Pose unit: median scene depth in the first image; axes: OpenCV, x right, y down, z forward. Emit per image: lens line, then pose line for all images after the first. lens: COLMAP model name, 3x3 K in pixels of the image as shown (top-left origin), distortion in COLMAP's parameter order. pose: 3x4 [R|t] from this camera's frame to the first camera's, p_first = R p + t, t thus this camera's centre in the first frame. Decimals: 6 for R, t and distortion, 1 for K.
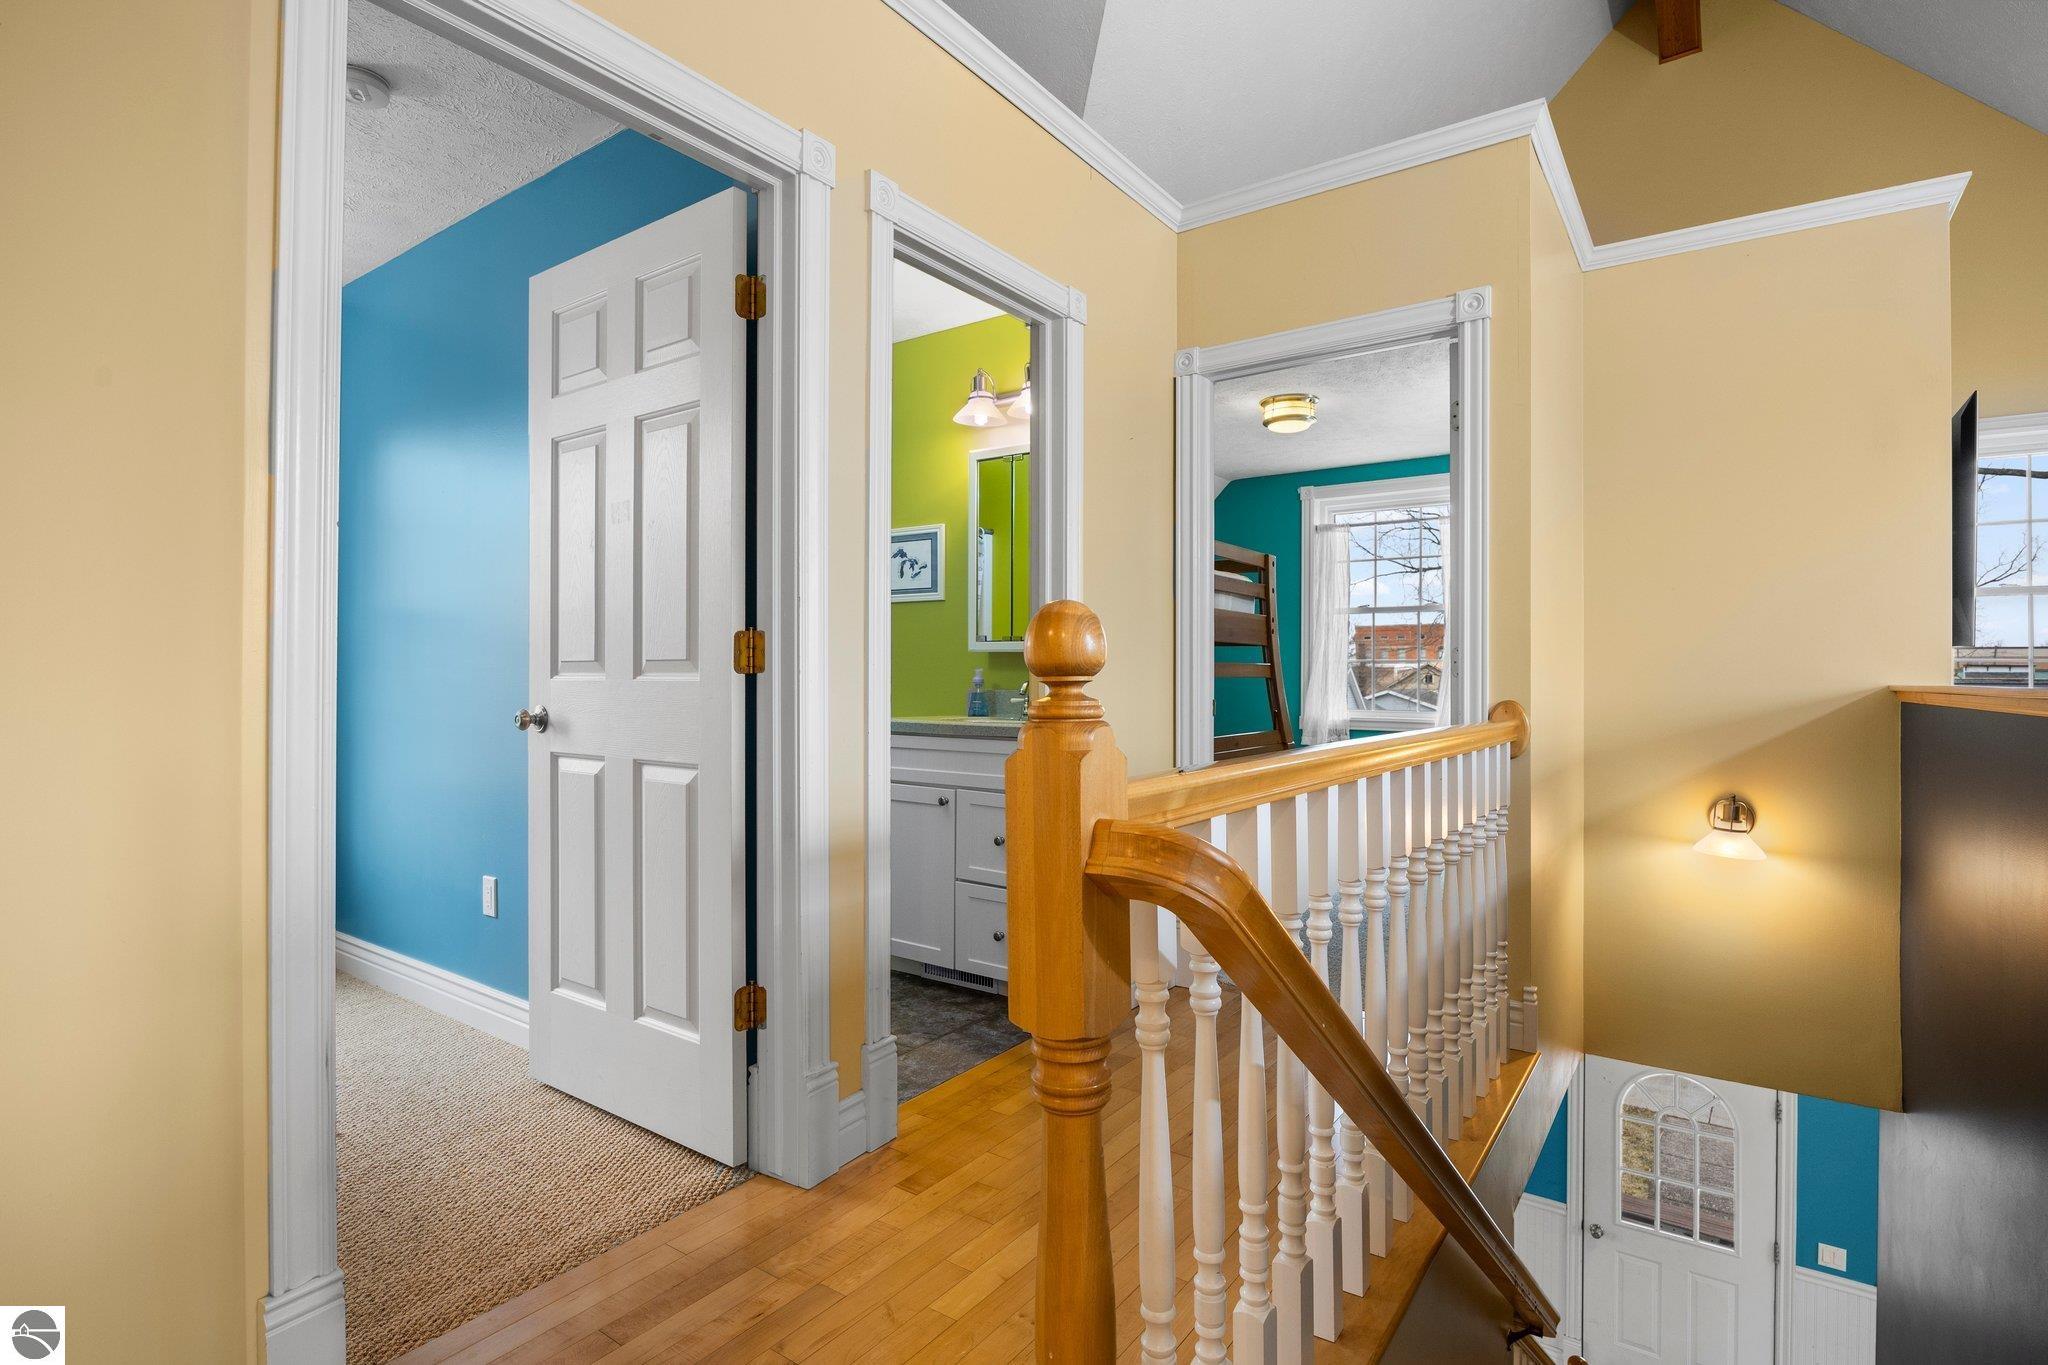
lens RADIAL K [[1007.1, 0, 1021.6], [0, 1007.1, 678.7], [0, 0, 1]] dist [-0.000181, -0.000001]
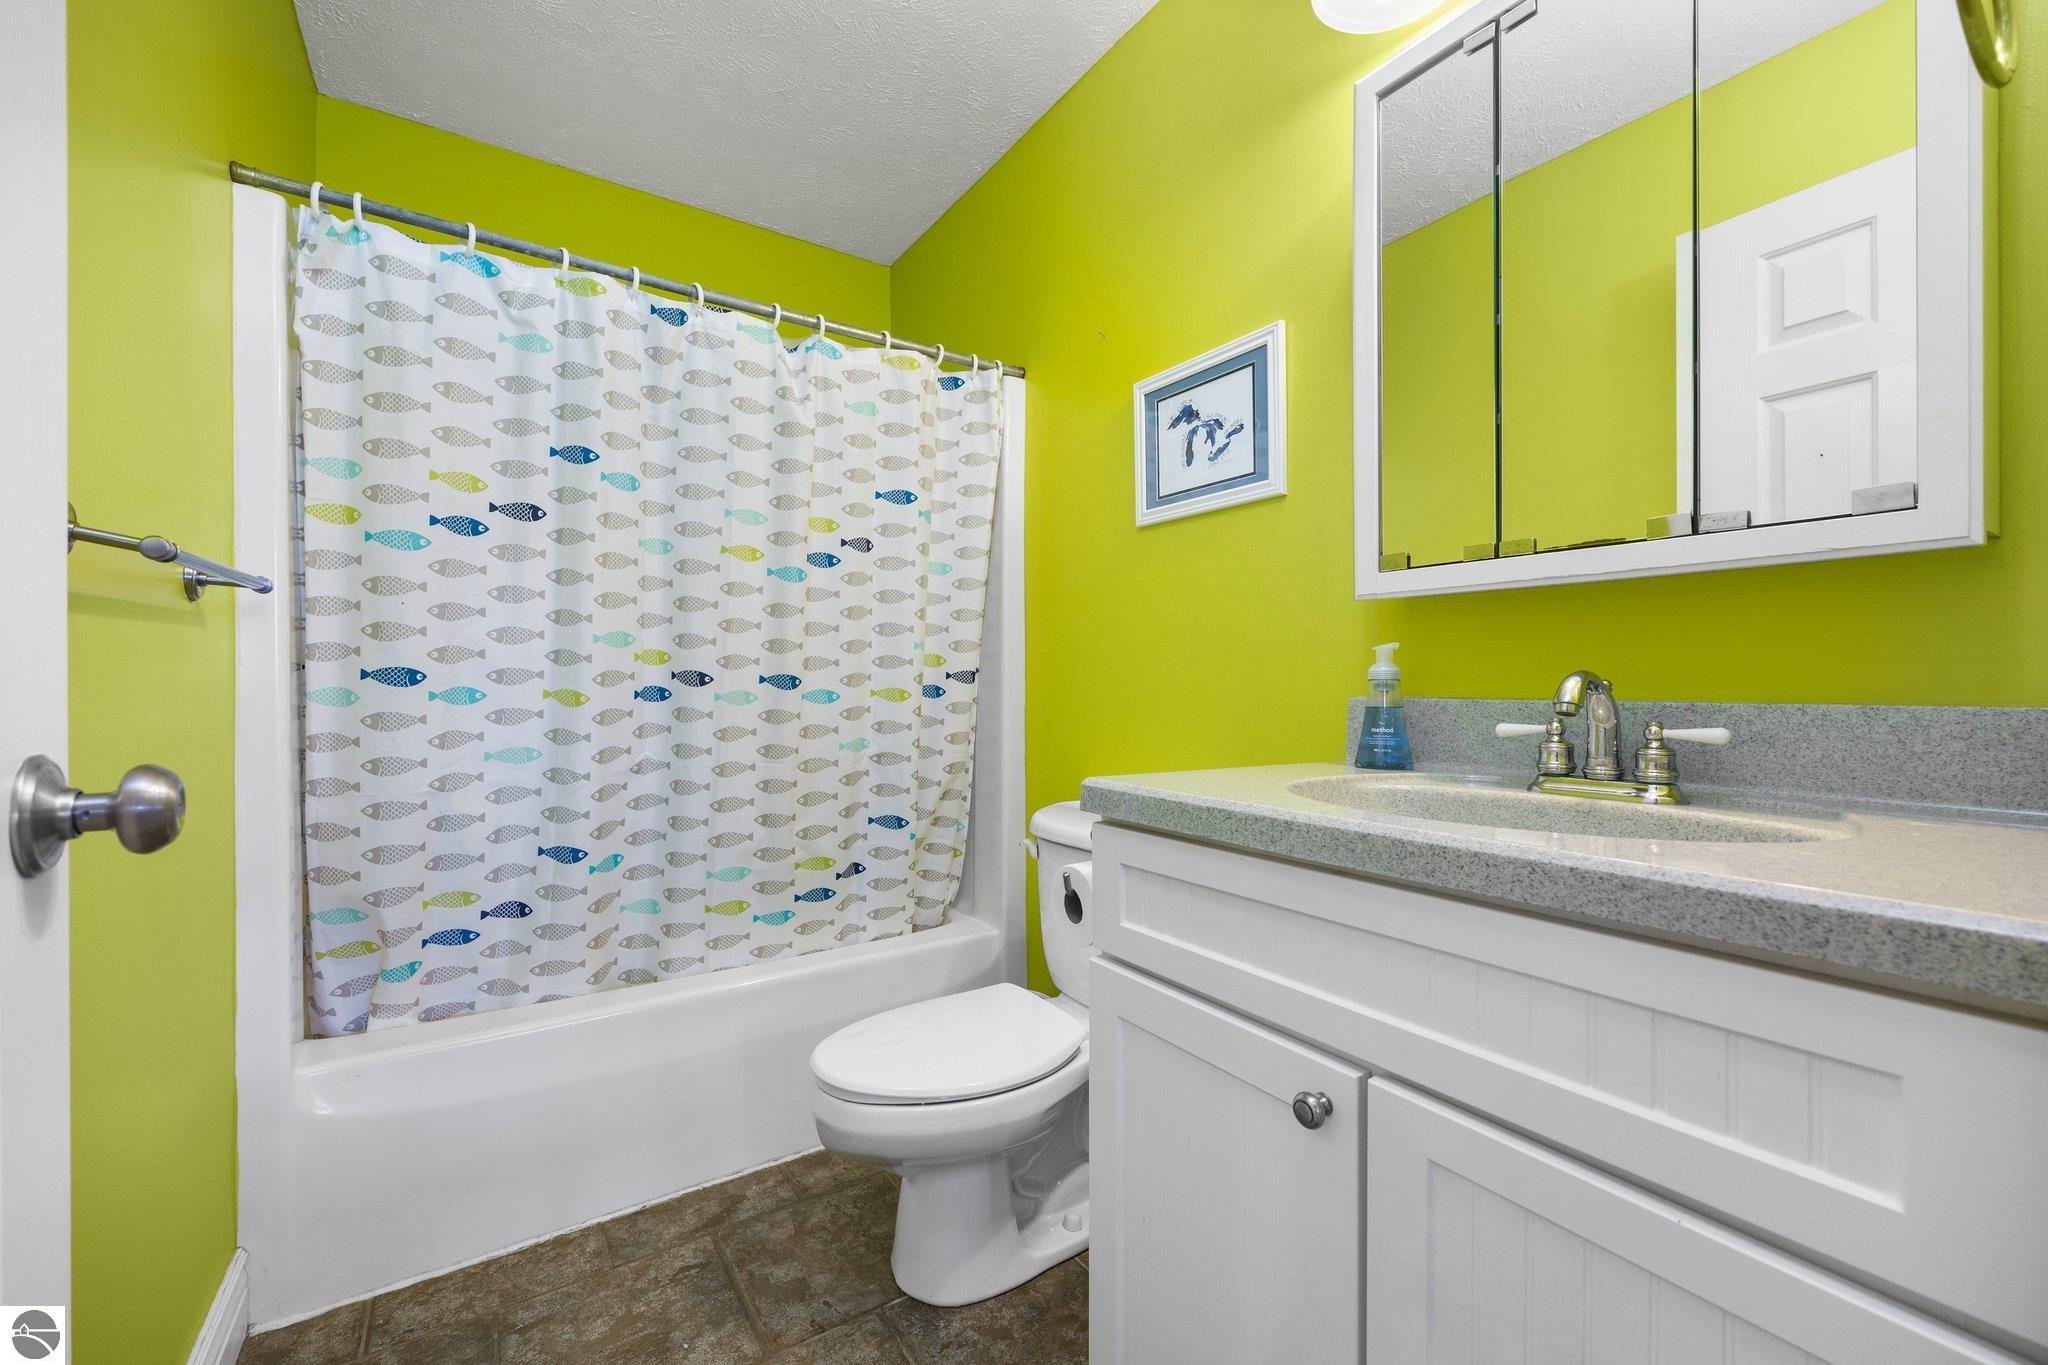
lens RADIAL K [[818.5, 0, 1023.9], [0, 818.5, 683.0], [0, 0, 1]] dist [-0.000242, -0.000001]
pose [[0.936569, -0.008983, -0.350367, -0.058164], [0.008513, 0.999960, -0.002884, 0.004124], [0.350379, -0.000281, 0.936608, 0.618042]]
